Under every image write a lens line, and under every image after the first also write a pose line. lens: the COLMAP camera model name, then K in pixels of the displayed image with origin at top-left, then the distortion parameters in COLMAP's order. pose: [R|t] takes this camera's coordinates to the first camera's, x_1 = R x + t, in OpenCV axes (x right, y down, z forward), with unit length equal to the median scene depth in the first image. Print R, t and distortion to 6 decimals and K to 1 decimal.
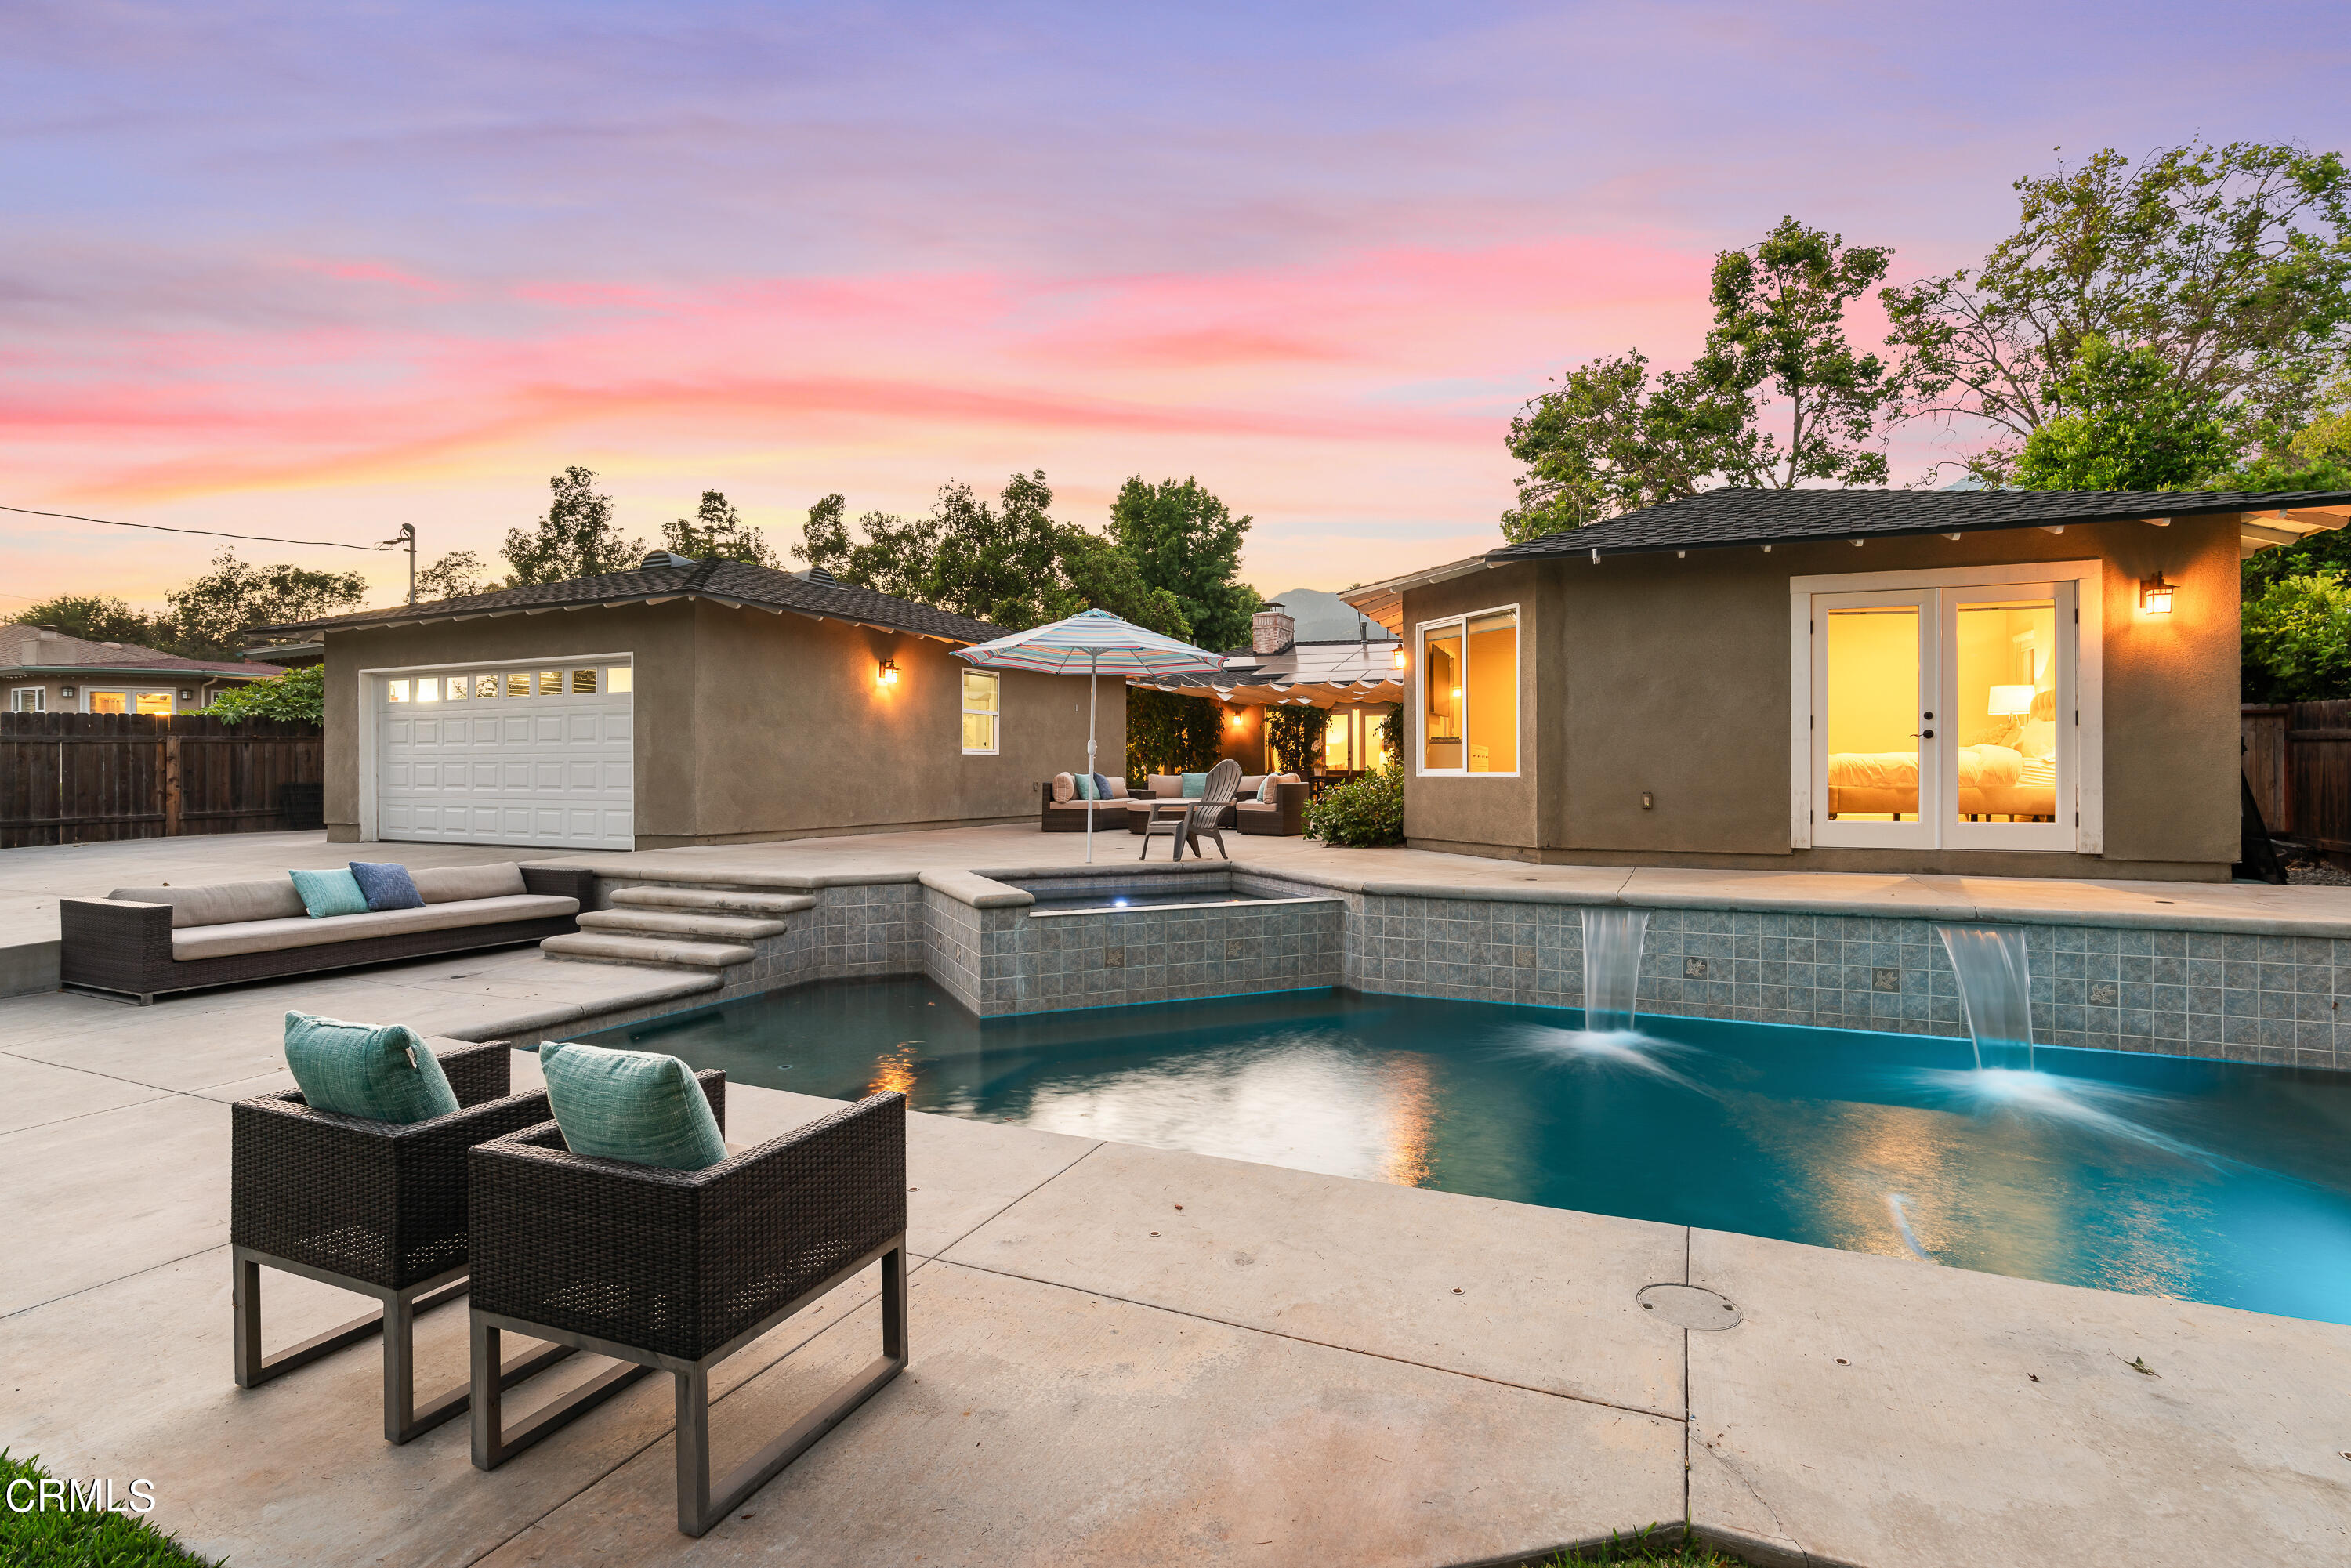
lens RADIAL K [[1093.6, 0, 1178.1], [0, 1093.6, 773.4], [0, 0, 1]] dist [-0.022292, 0.000705]
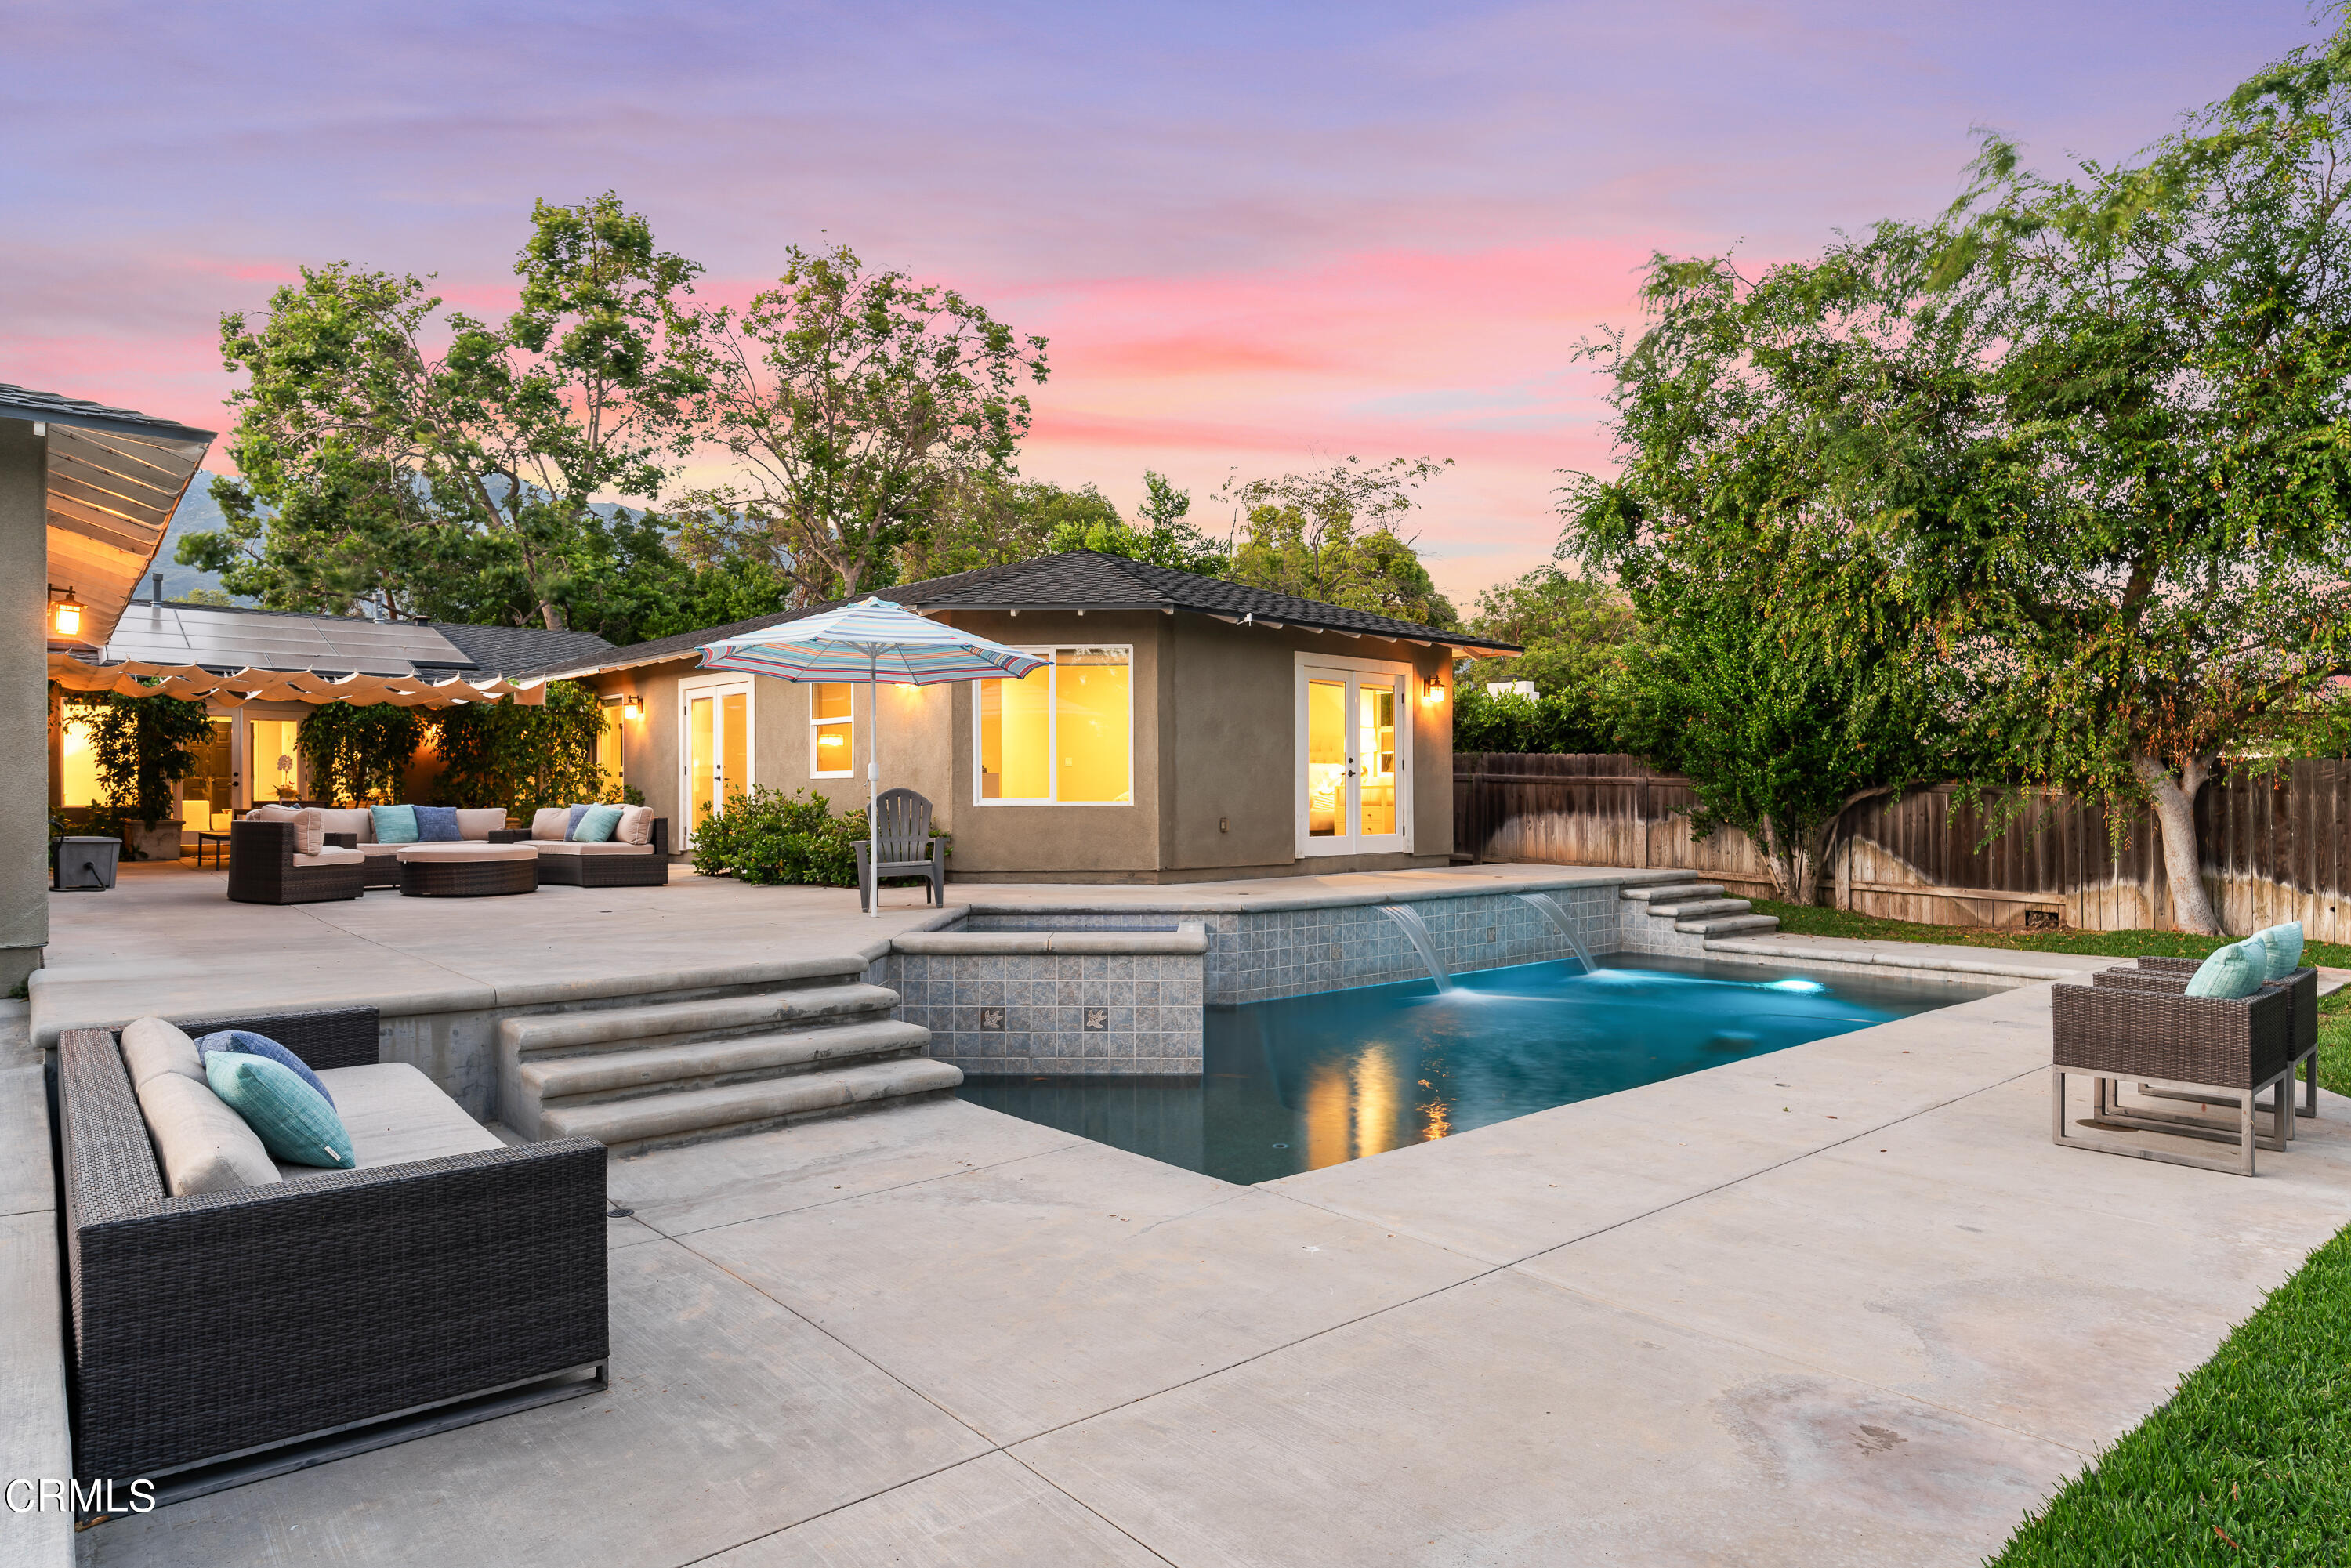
lens RADIAL K [[1324.4, 0, 1176.2], [0, 1324.4, 796.0], [0, 0, 1]] dist [-0.000512, -0.001118]
pose [[0.430751, 0.004680, 0.902459, -0.880455], [0.008242, 0.999924, -0.009119, 0.005965], [-0.902433, 0.011367, 0.430679, 0.425735]]
